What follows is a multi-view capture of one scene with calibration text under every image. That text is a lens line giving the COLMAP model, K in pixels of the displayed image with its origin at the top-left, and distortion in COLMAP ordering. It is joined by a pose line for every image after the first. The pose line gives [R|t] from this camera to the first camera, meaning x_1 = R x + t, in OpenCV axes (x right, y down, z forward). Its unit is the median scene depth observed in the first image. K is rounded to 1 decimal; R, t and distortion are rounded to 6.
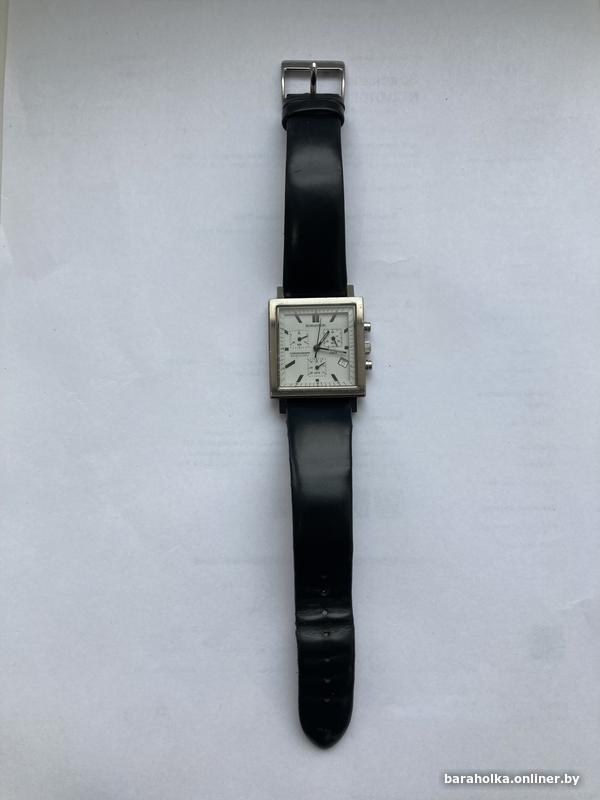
lens RADIAL K [[641.6, 0, 301.4], [0, 641.6, 393.4], [0, 0, 1]] dist [0.126506, 0.002645]
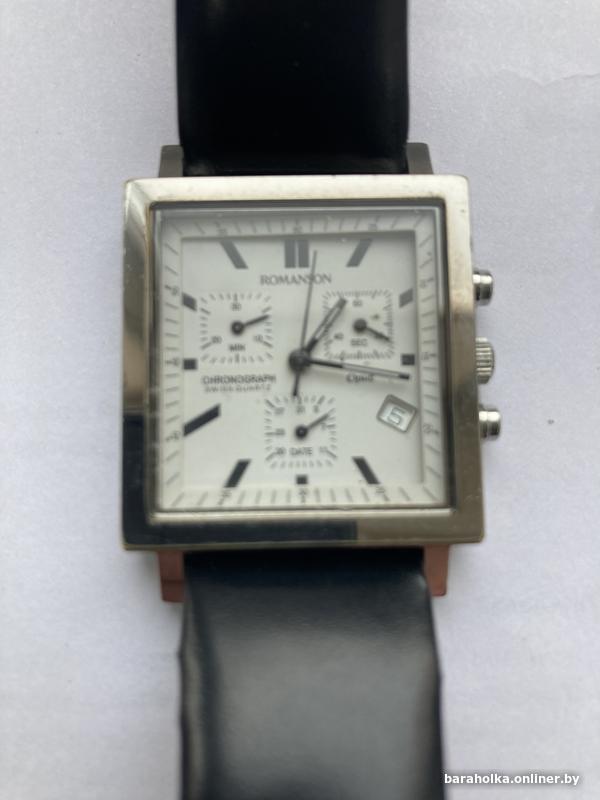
lens RADIAL K [[641.6, 0, 297.9], [0, 641.6, 399.9], [0, 0, 1]] dist [0.126506, 0.002645]
pose [[0.999352, 0.003693, 0.035792, 0.013365], [-0.003785, 0.999990, 0.002517, -0.054573], [-0.035782, -0.002651, 0.999356, 0.725520]]
